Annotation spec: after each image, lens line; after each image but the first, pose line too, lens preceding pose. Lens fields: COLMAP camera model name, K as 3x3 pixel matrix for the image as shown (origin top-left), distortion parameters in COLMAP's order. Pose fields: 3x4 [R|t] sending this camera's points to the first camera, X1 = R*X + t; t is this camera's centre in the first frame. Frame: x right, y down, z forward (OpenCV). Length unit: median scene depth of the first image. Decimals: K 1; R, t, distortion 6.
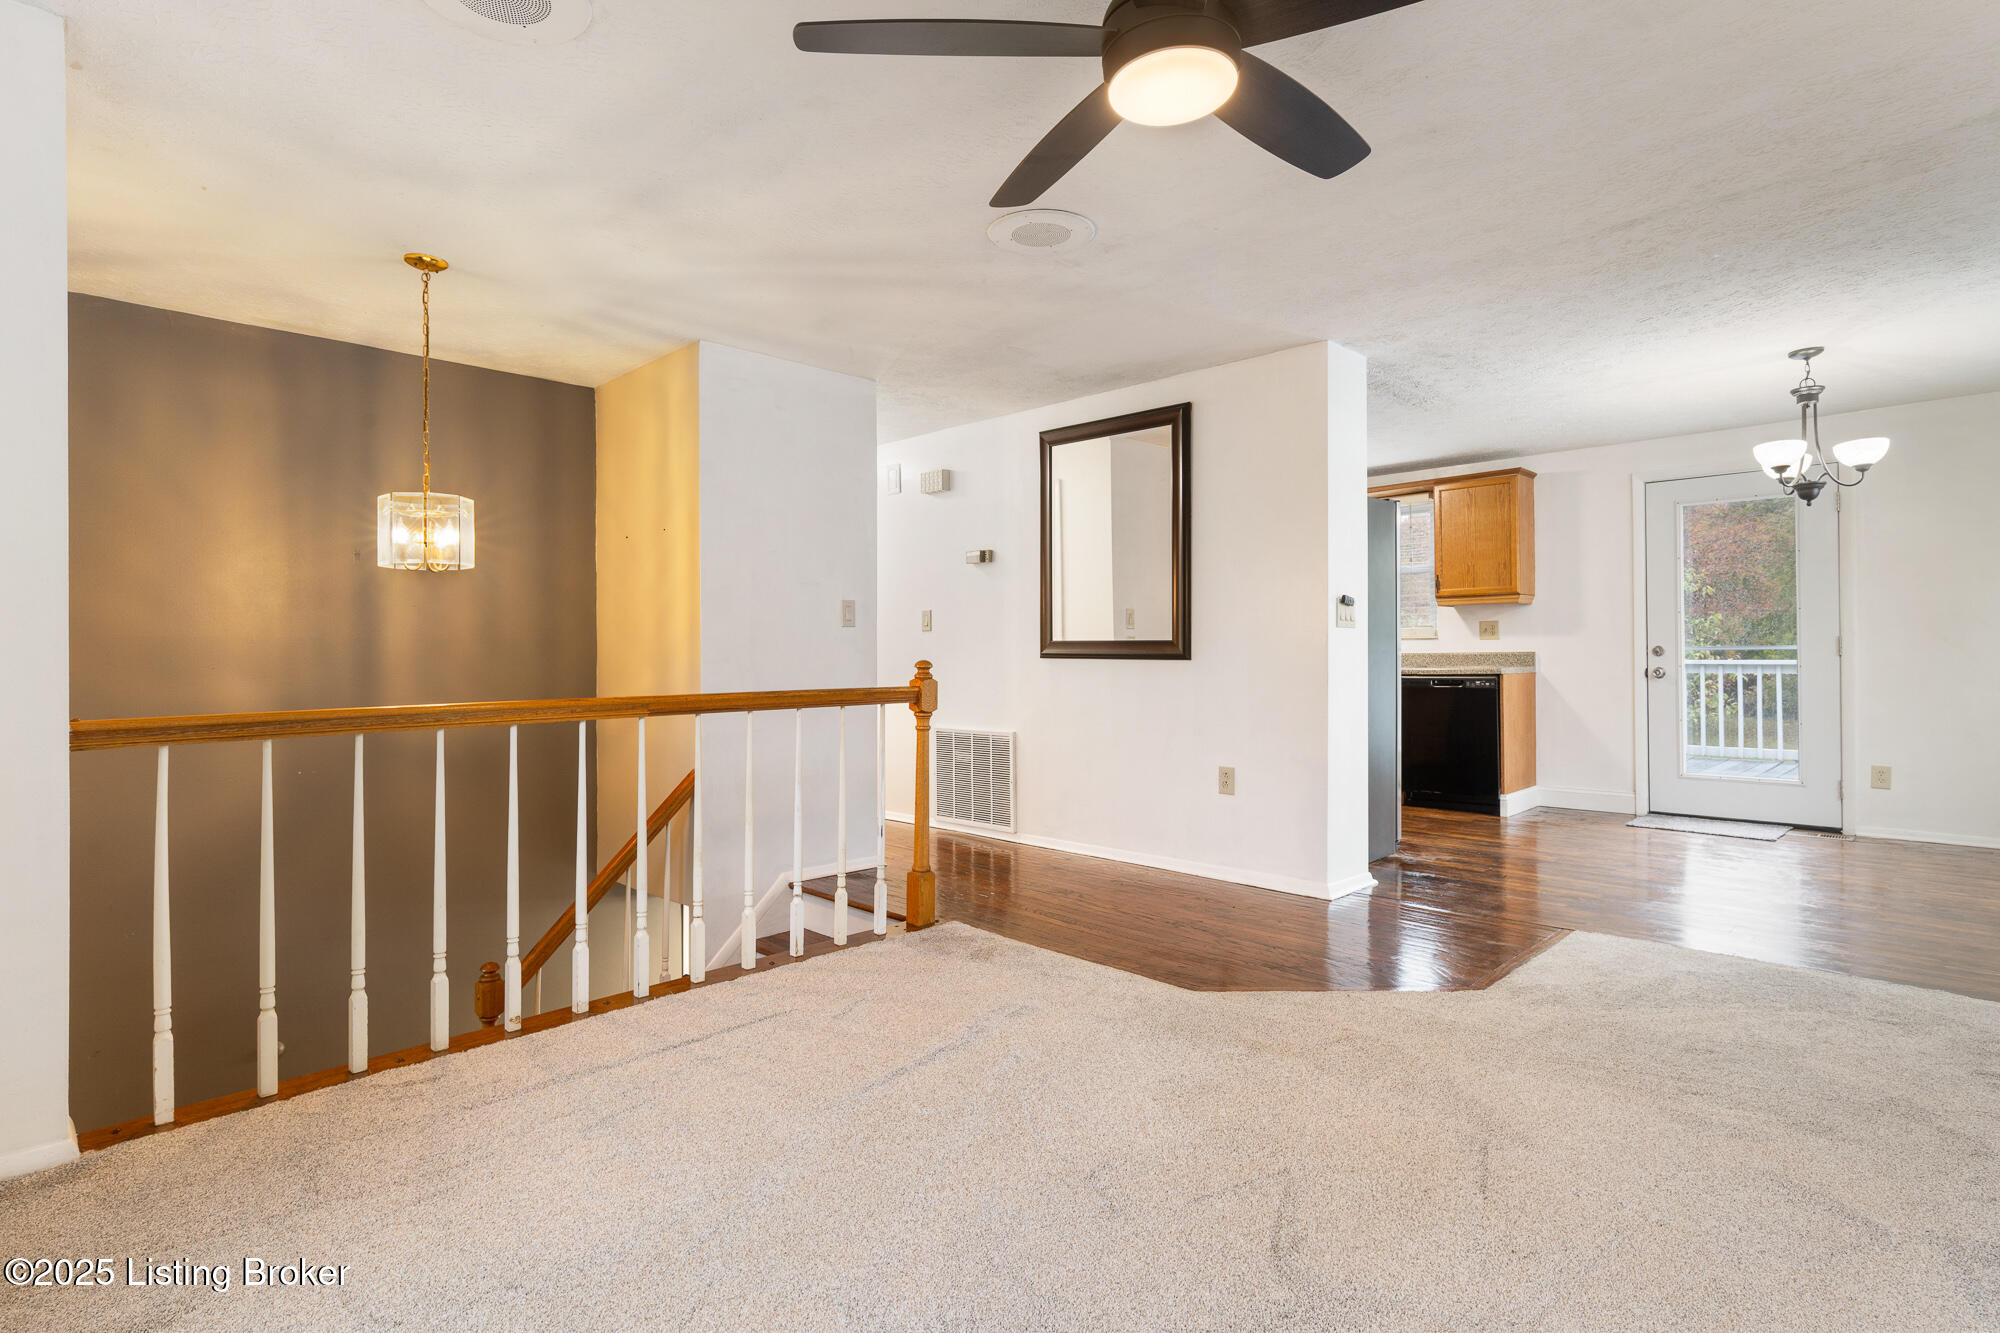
lens RADIAL K [[1023.4, 0, 990.5], [0, 1023.4, 649.2], [0, 0, 1]] dist [0.006143, -0.002131]
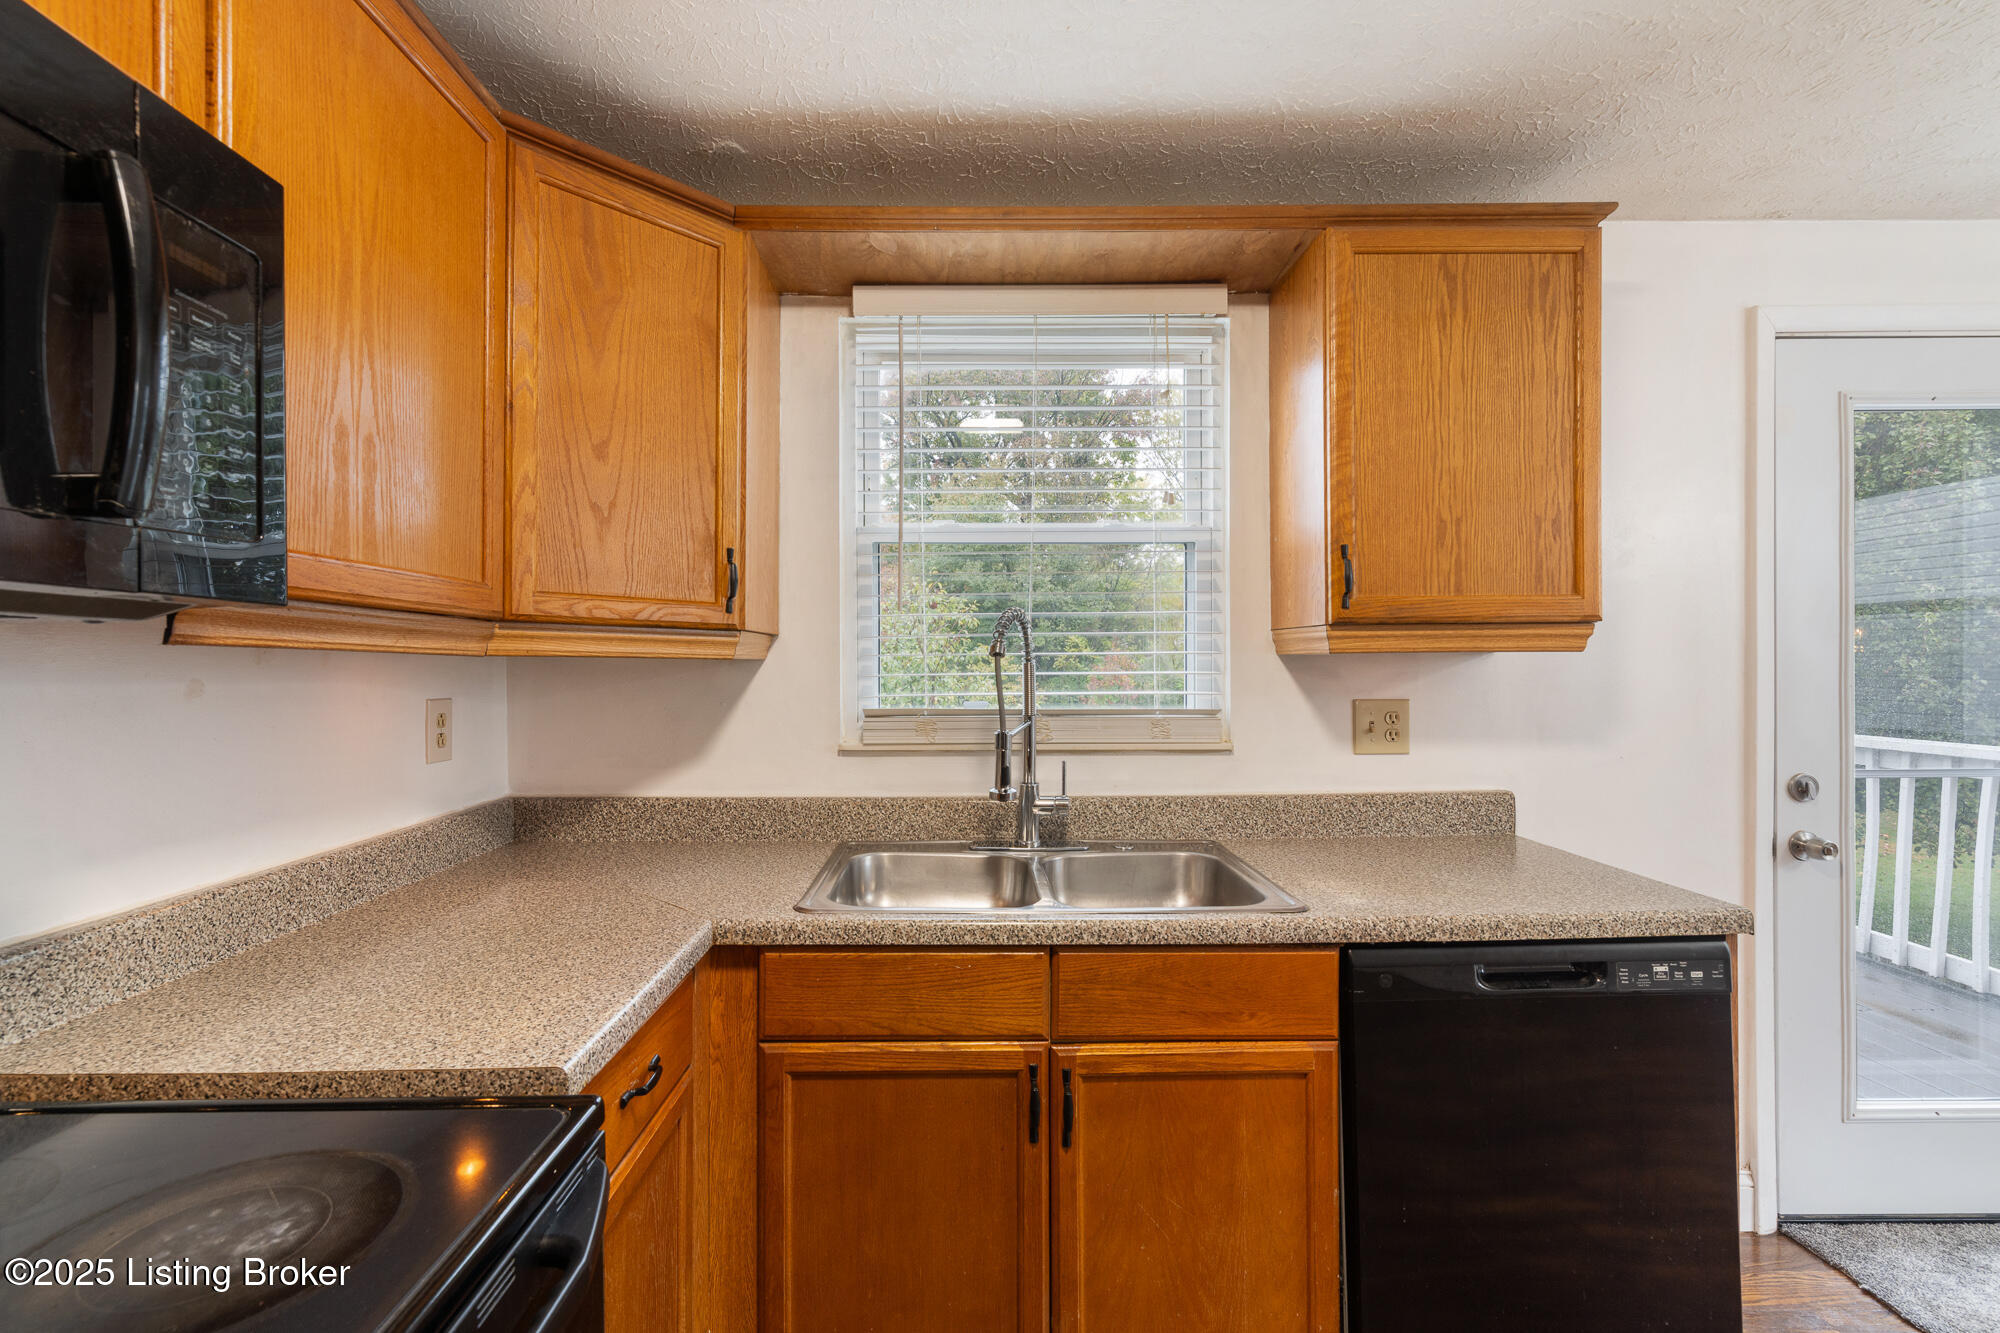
lens RADIAL K [[884.8, 0, 967.0], [0, 884.8, 666.7], [0, 0, 1]] dist [0.004966, -0.000365]
pose [[0.700106, 0.001696, 0.714037, 0.205424], [-0.003895, 0.999991, 0.001444, -0.042537], [-0.714028, -0.003793, 0.700107, 0.994501]]
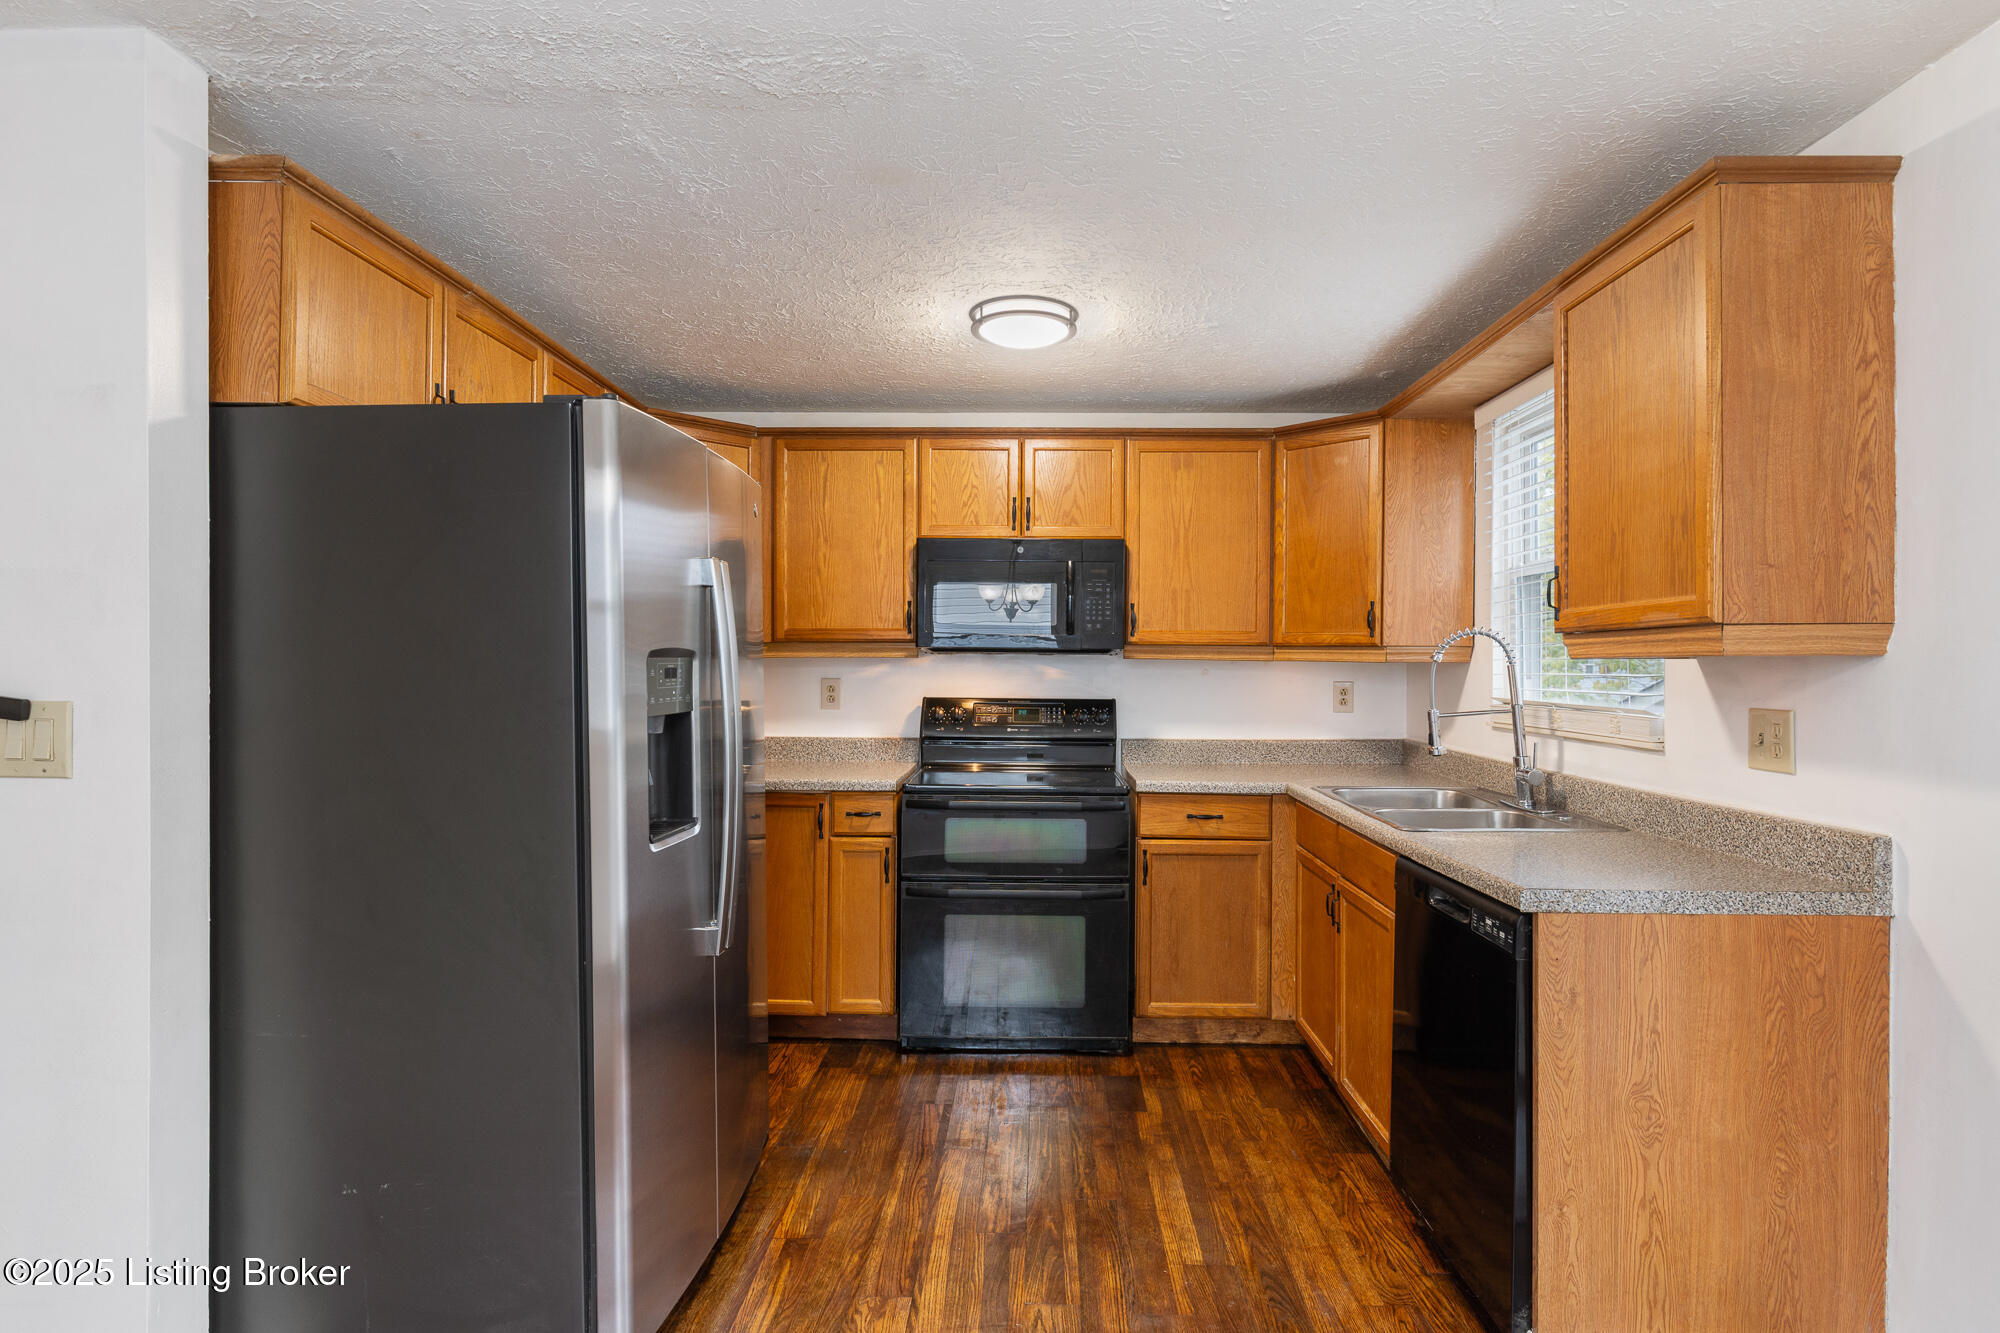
lens RADIAL K [[1023.4, 0, 1009.5], [0, 1023.4, 671.9], [0, 0, 1]] dist [0.006143, -0.002131]
pose [[0.687622, 0.014068, -0.725932, 0.612970], [-0.003545, 0.999865, 0.016018, -0.047209], [0.726060, -0.008441, 0.687580, 0.706484]]
